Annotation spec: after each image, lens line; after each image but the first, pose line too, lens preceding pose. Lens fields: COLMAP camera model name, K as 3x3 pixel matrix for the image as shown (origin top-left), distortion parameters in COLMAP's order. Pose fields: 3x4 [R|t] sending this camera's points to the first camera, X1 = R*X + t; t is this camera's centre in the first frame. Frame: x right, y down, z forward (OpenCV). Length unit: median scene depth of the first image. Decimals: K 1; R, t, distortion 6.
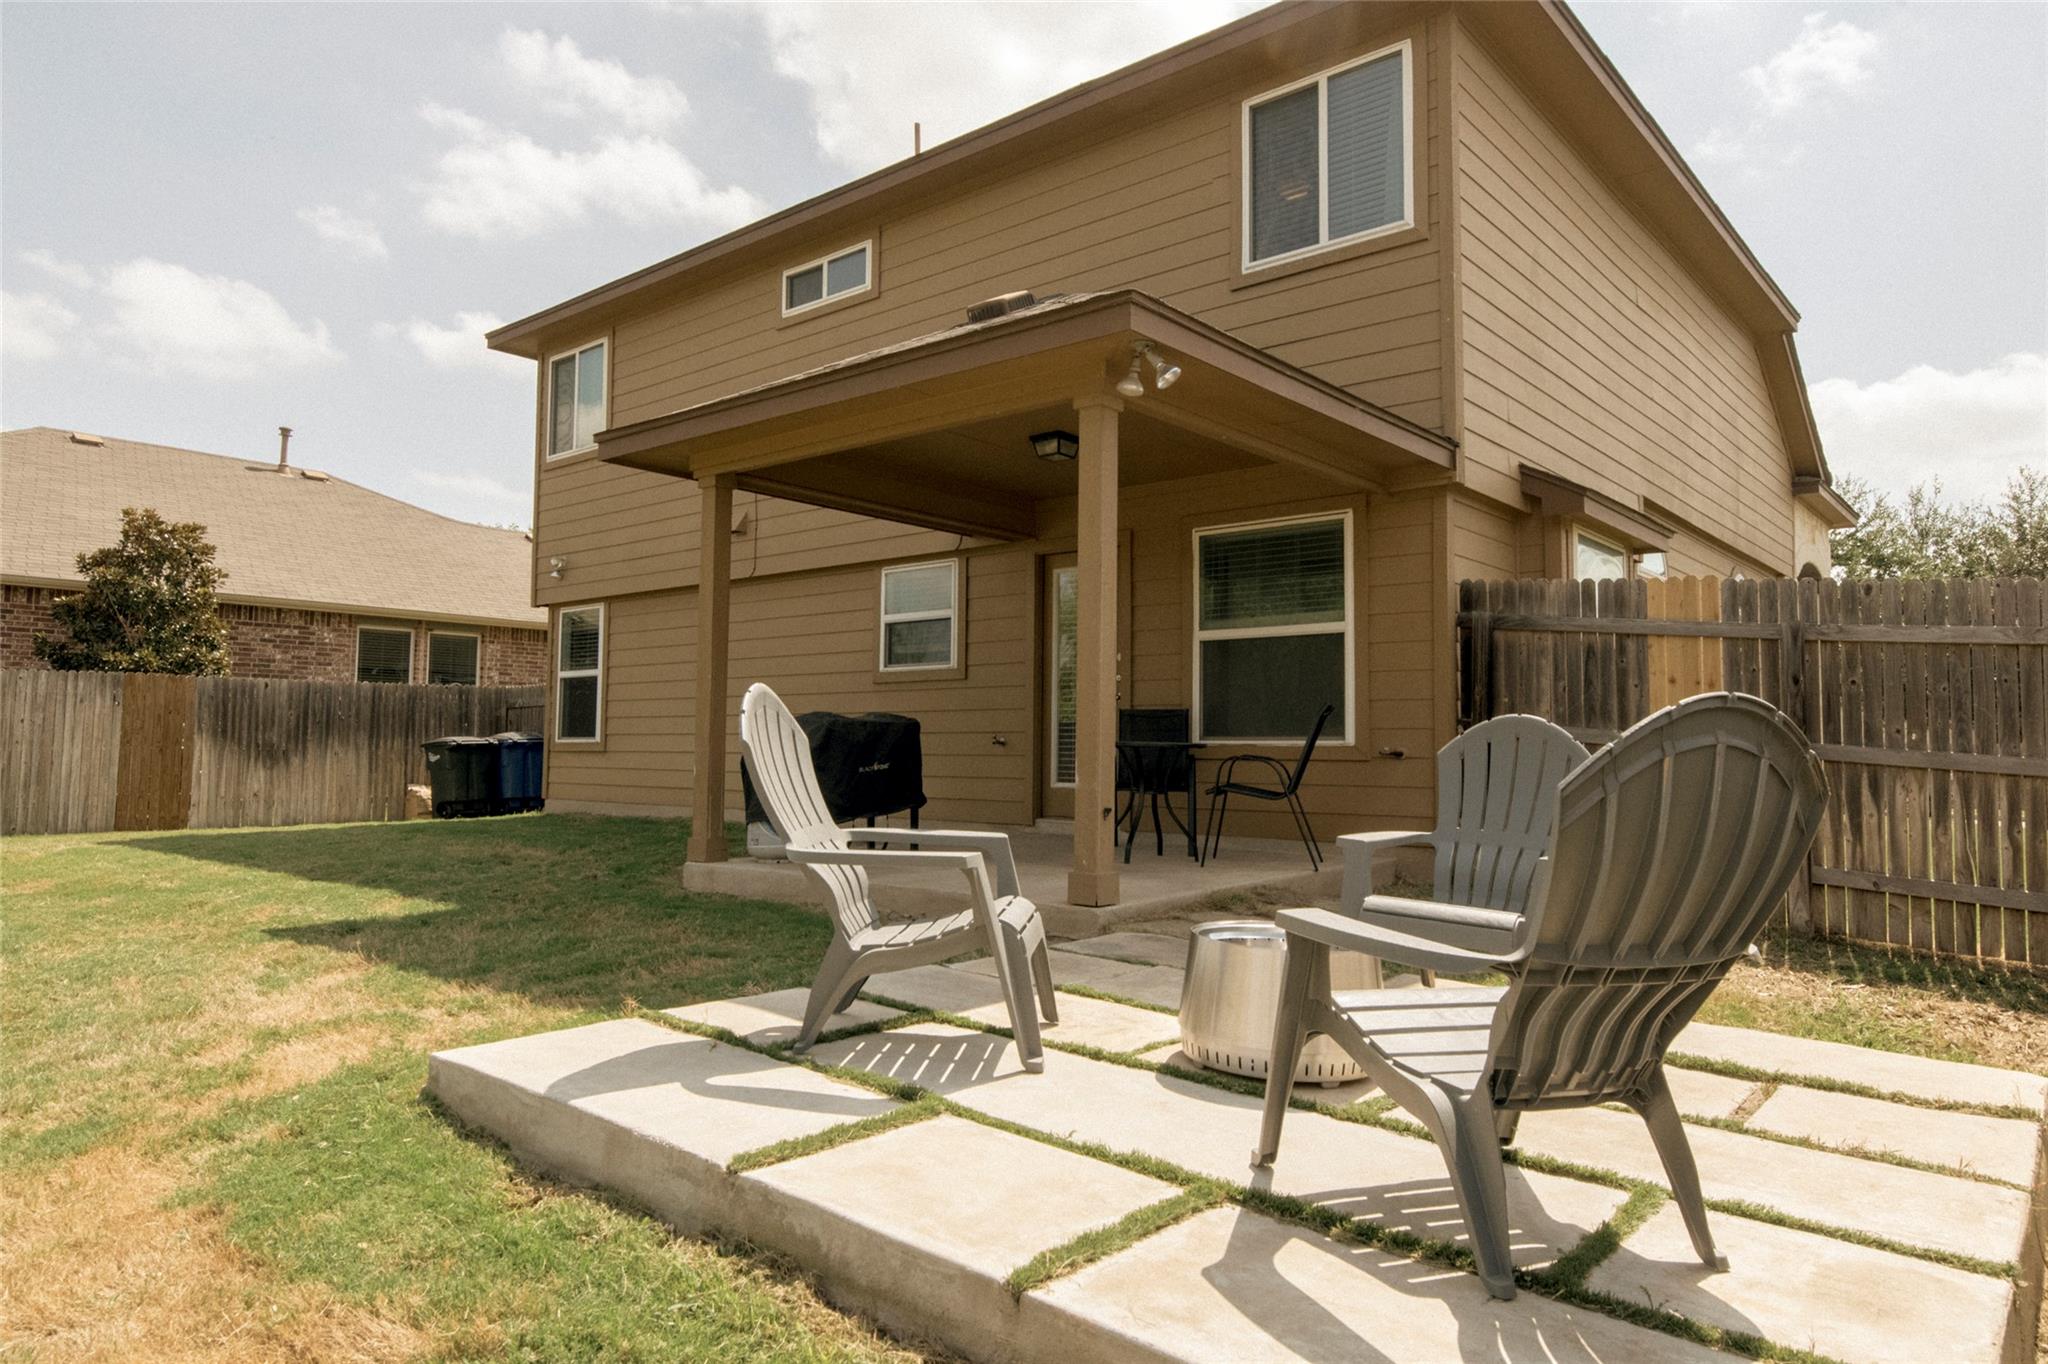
lens RADIAL K [[1267.2, 0, 1032.6], [0, 1267.2, 674.5], [0, 0, 1]] dist [0.003741, -0.000336]
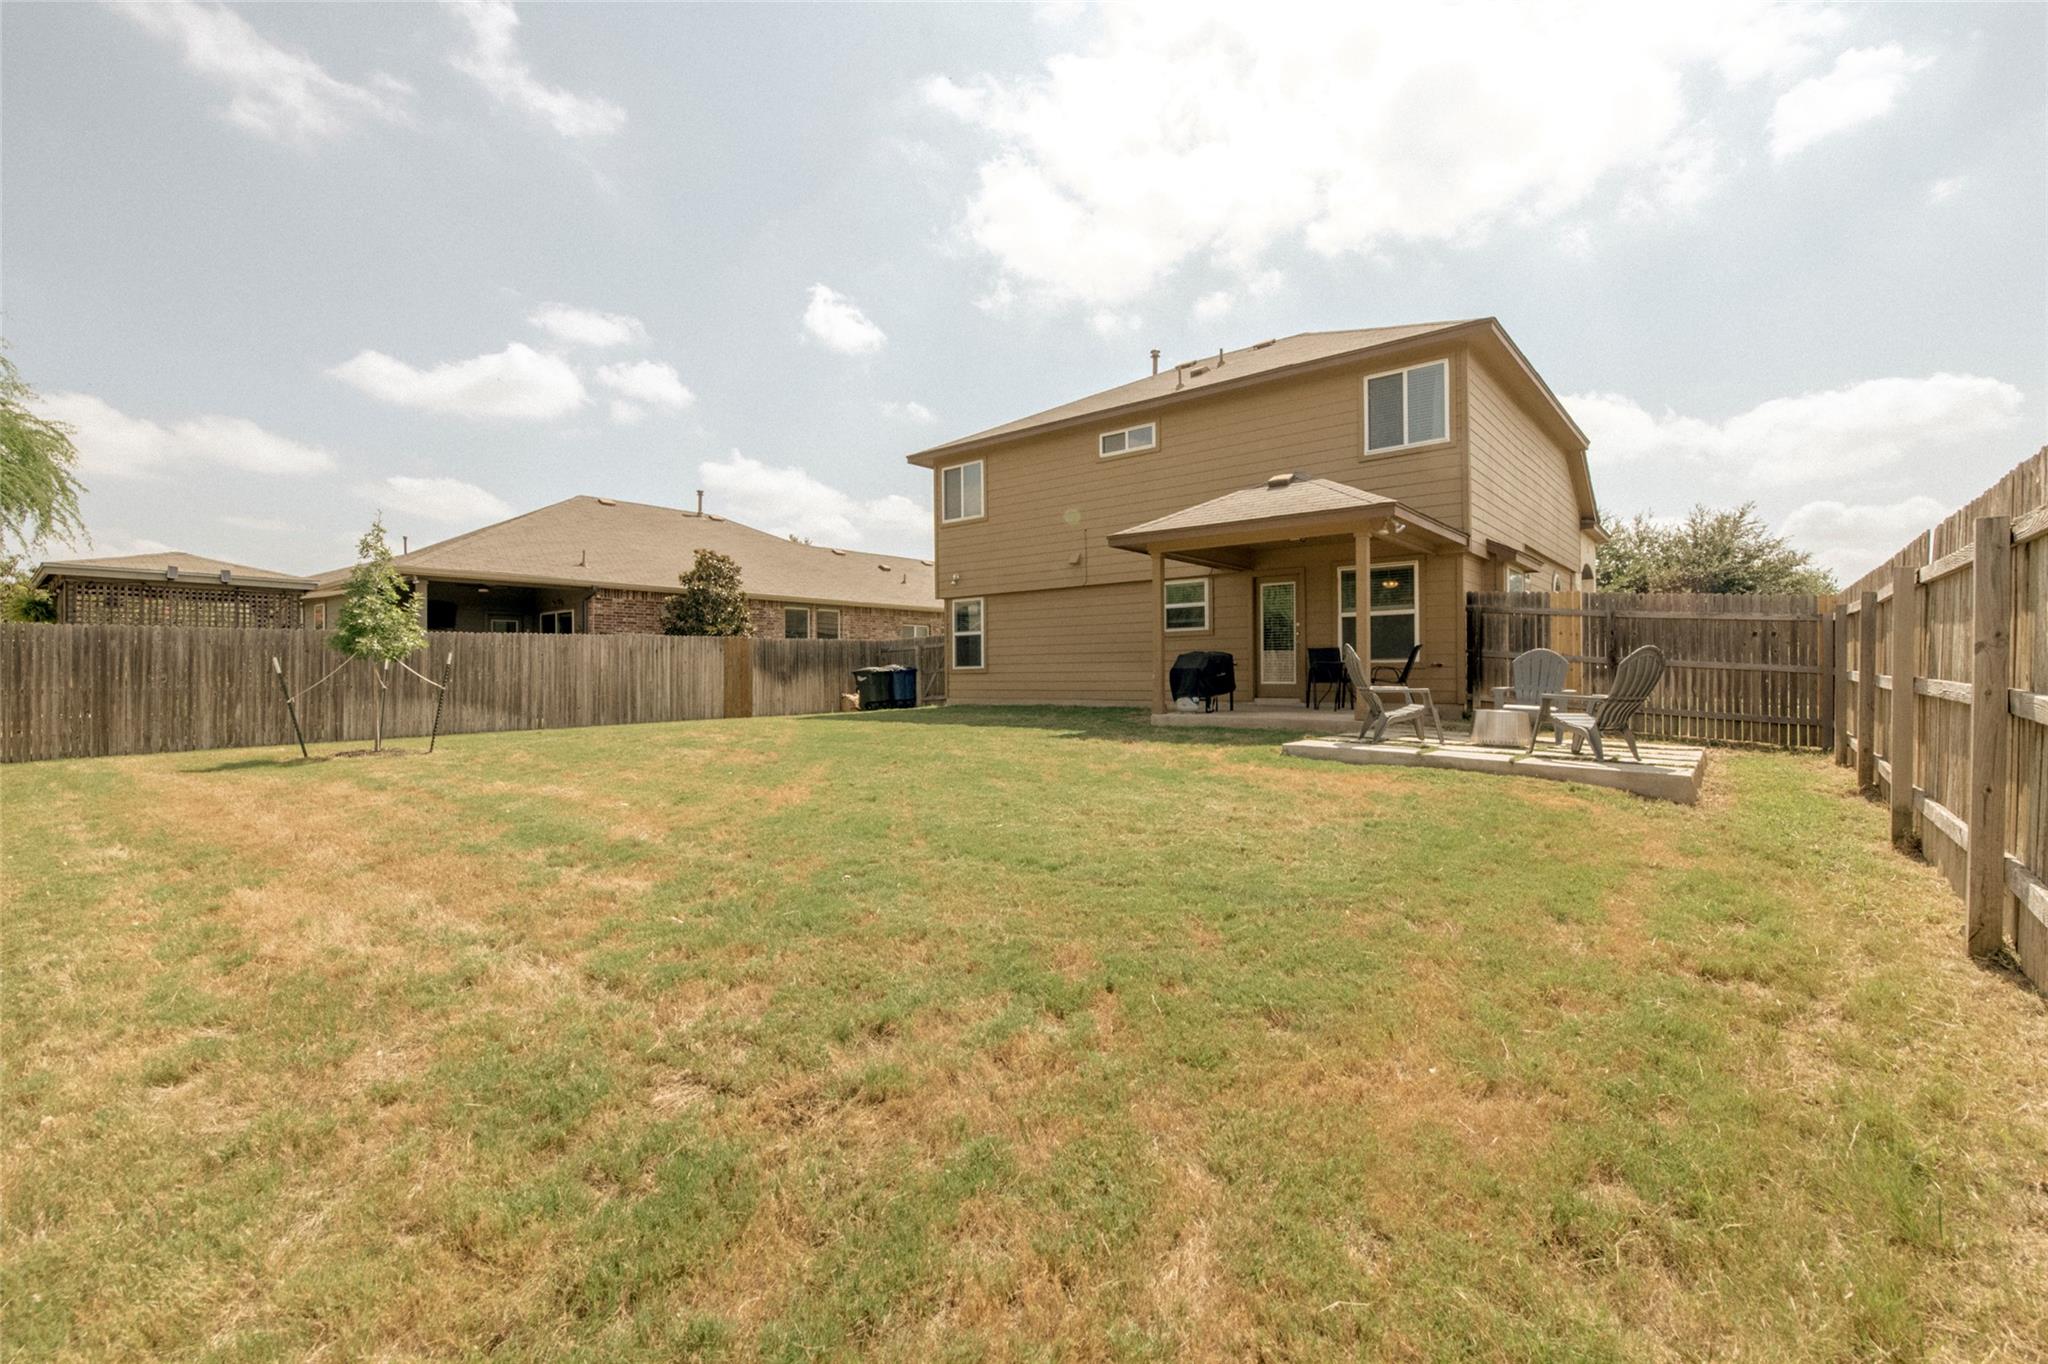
lens RADIAL K [[891.5, 0, 1014.1], [0, 891.5, 677.4], [0, 0, 1]] dist [-0.008242, -0.003006]
pose [[0.999799, -0.016881, 0.010824, -0.365139], [0.016175, 0.997926, 0.062299, -0.021692], [-0.011853, -0.062111, 0.997999, -0.454659]]
